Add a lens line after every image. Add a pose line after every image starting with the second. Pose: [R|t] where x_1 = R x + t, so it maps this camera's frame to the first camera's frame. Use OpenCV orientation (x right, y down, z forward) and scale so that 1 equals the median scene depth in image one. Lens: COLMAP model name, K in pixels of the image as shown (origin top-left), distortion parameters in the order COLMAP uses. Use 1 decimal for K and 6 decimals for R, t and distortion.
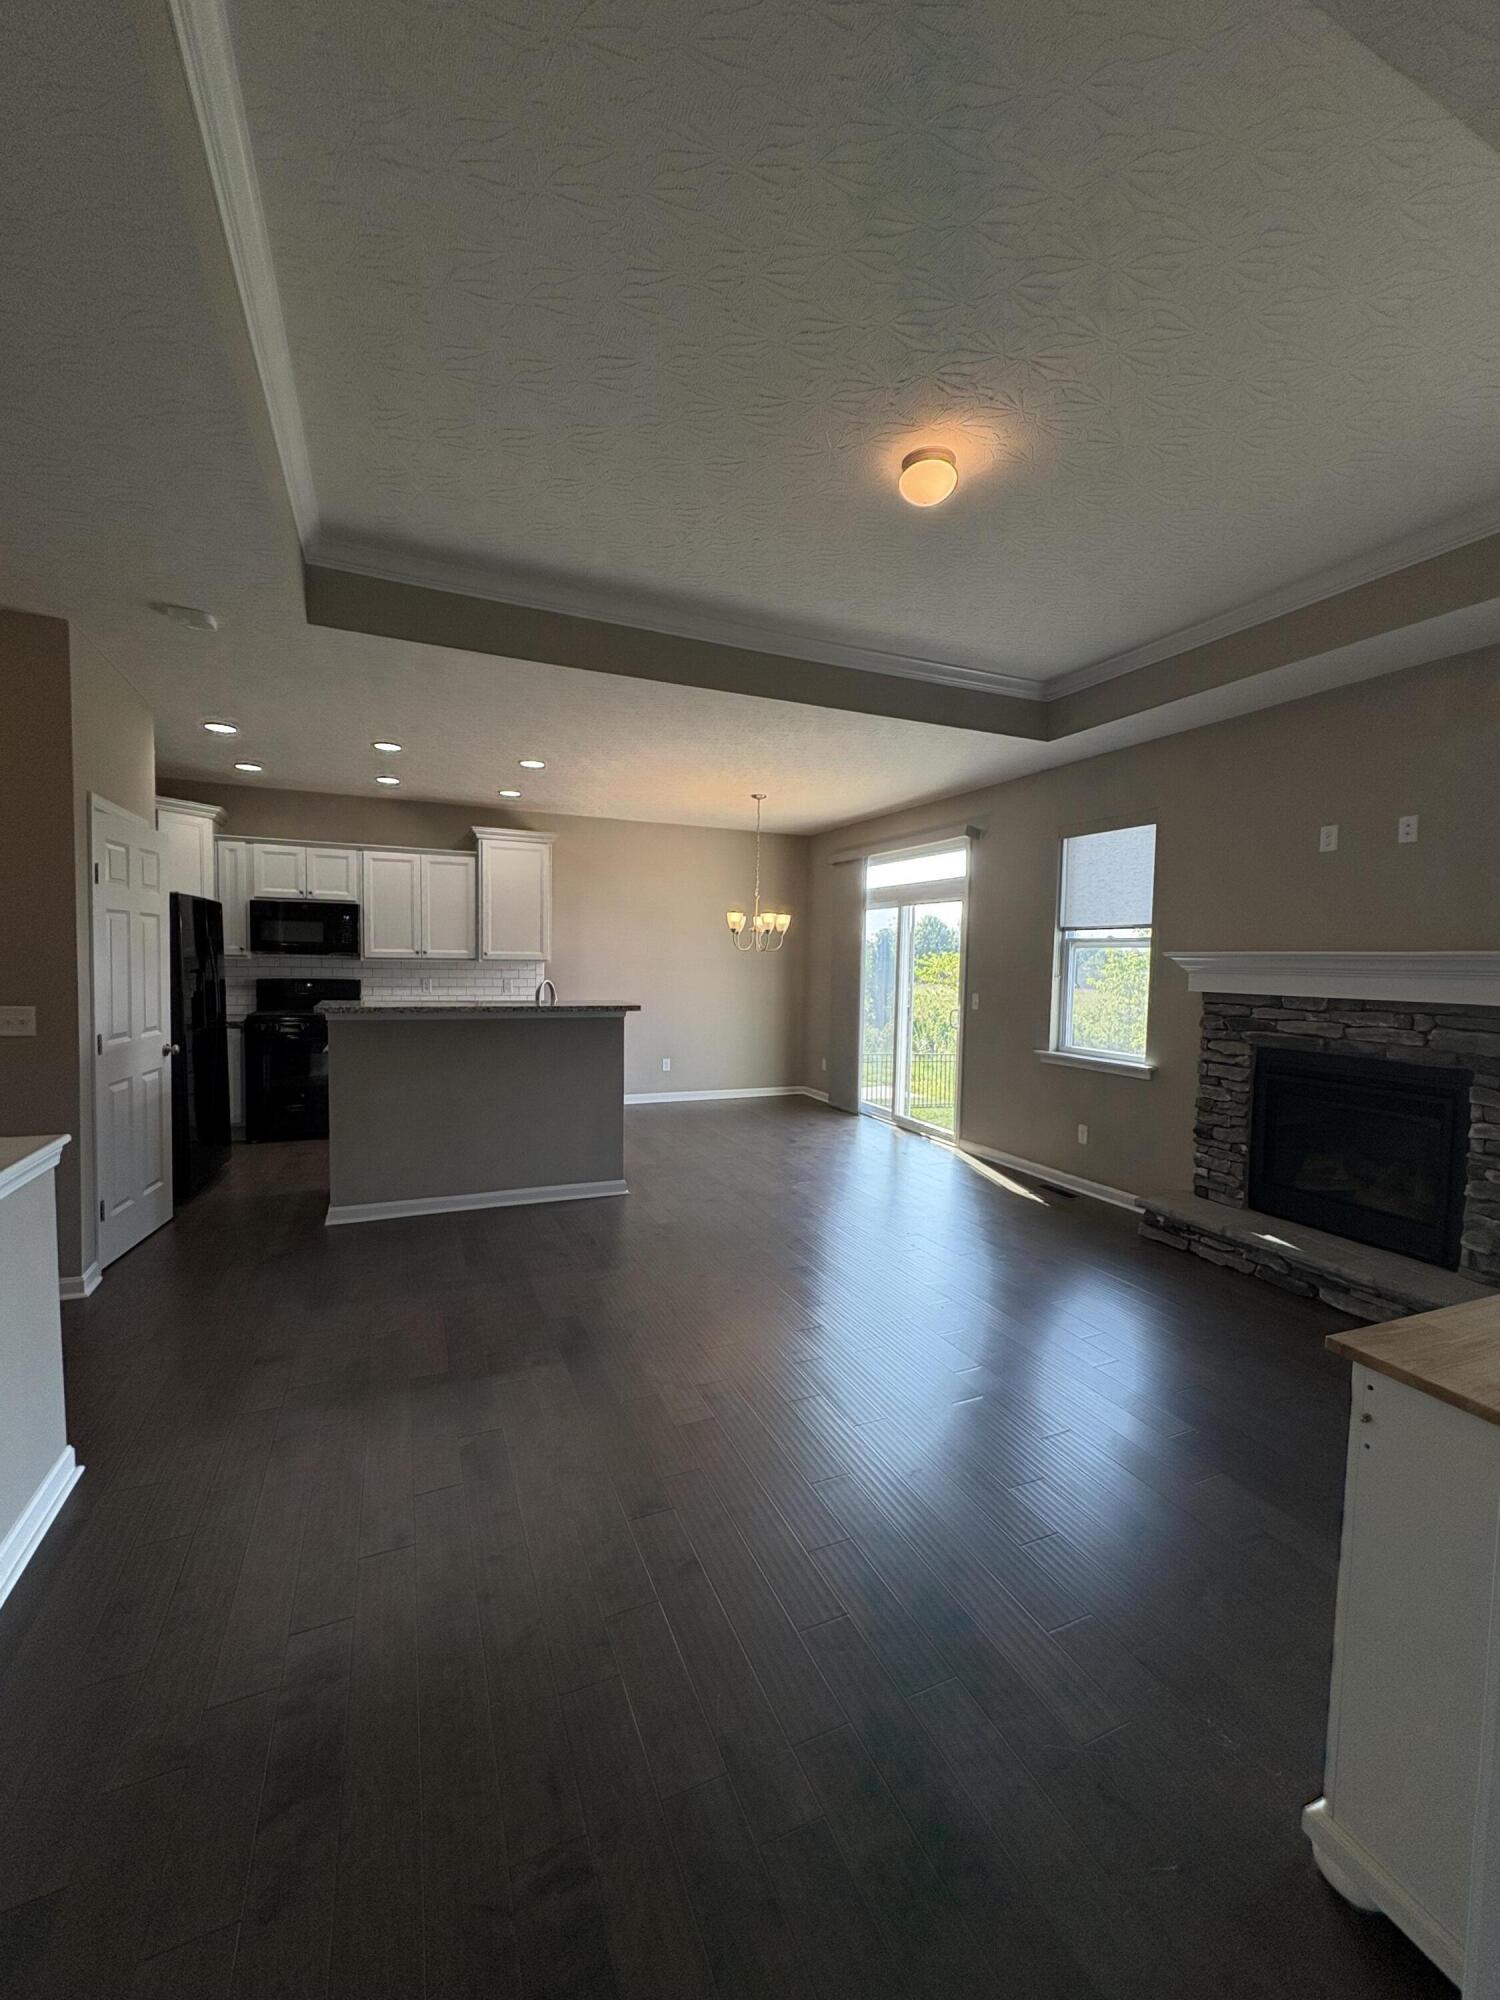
lens RADIAL K [[799.5, 0, 750.0], [0, 799.5, 1000.0], [0, 0, 1]] dist [-0.000194, 0.000733]
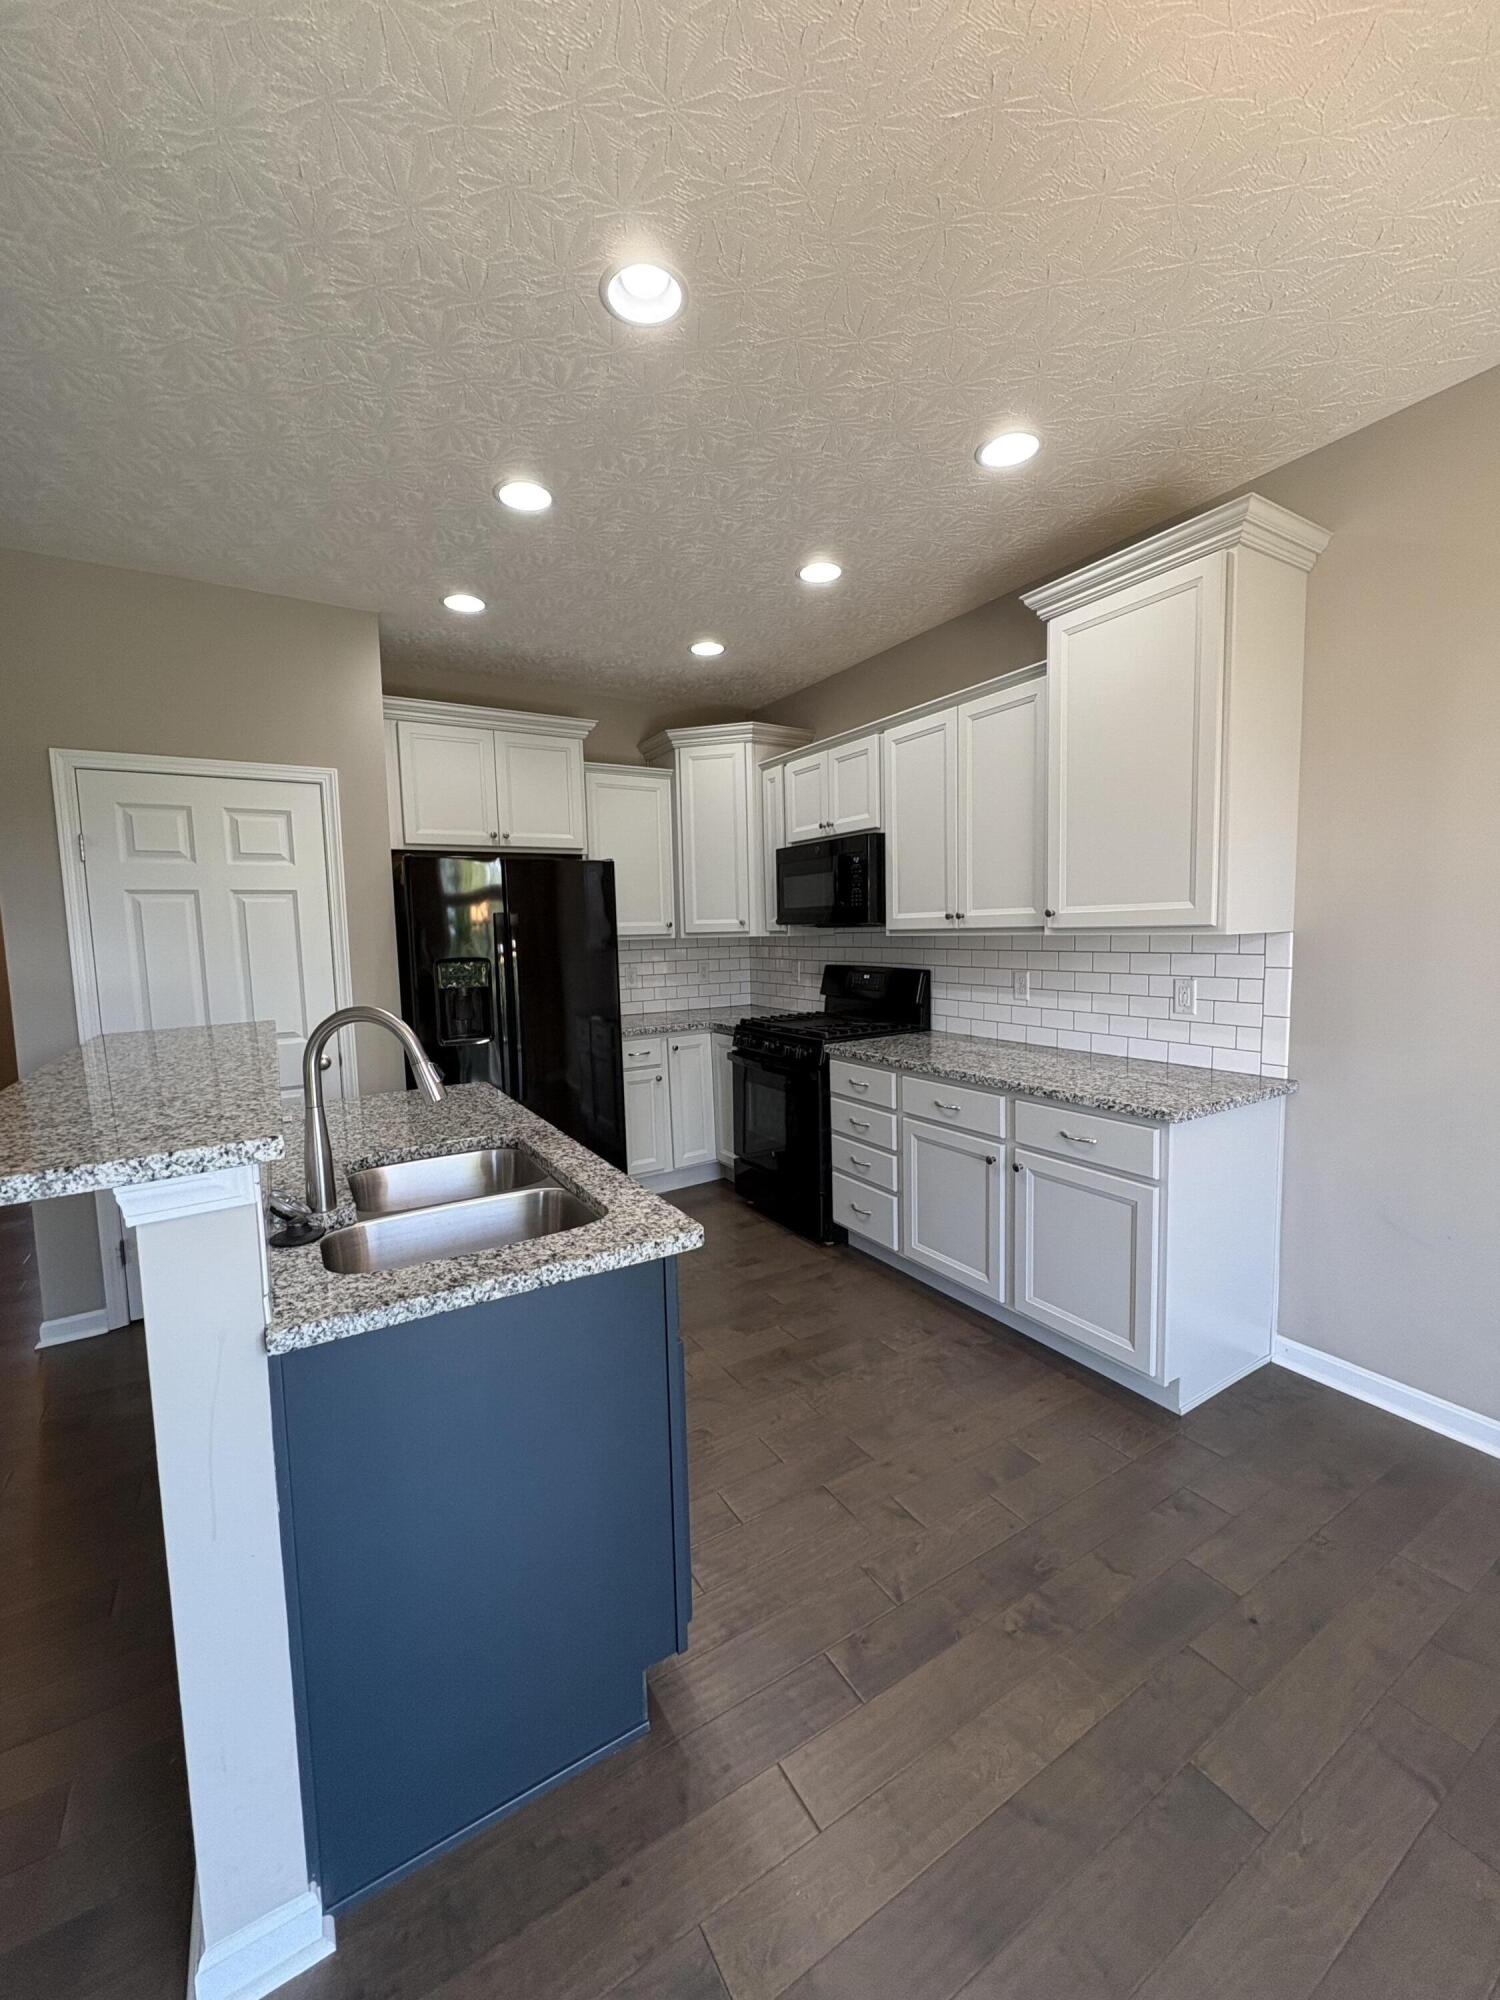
lens RADIAL K [[799.5, 0, 750.0], [0, 799.5, 1000.0], [0, 0, 1]] dist [-0.000194, 0.000733]
pose [[0.125264, 0.069251, -0.989704, 0.047431], [-0.025326, 0.997459, 0.066588, -0.040929], [0.991800, 0.016724, 0.126699, 0.861887]]
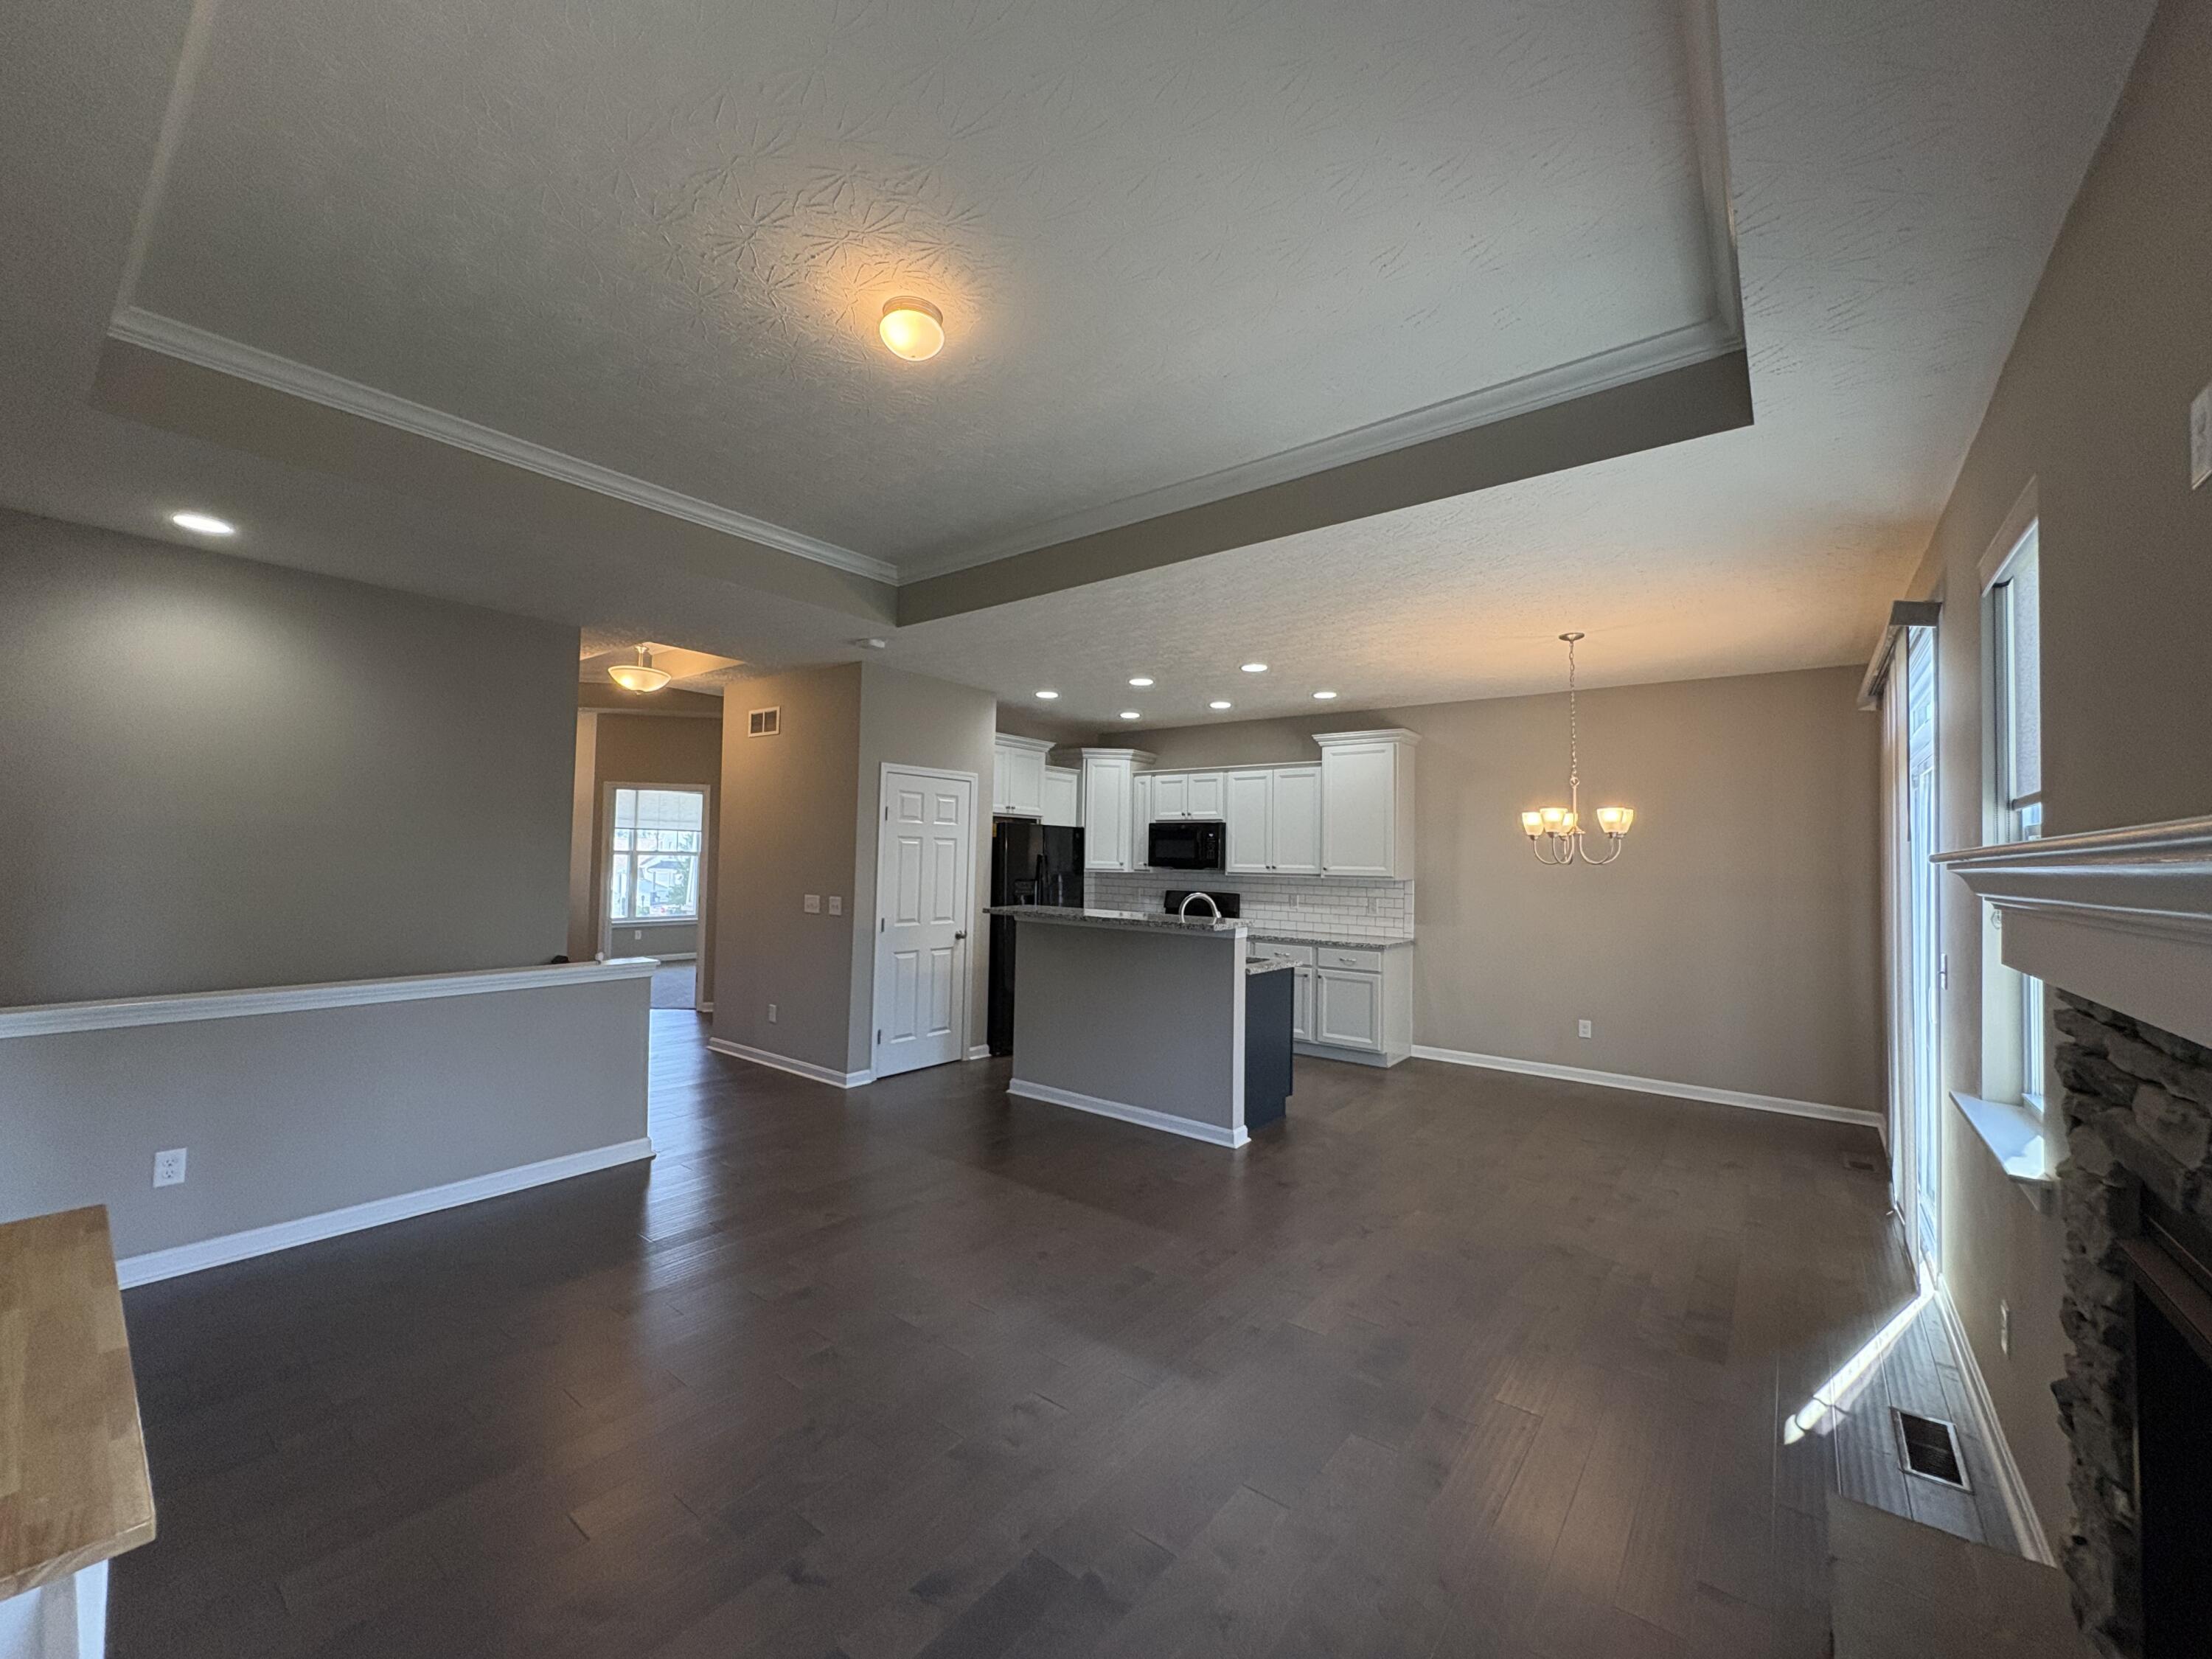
lens RADIAL K [[884.2, 0, 1106.0], [0, 884.2, 829.5], [0, 0, 1]] dist [-0.000194, 0.000733]
pose [[0.471714, -0.039511, -0.880866, 0.480284], [-0.058602, 0.995382, -0.076030, -0.011858], [0.879802, 0.087485, 0.467220, 0.320499]]
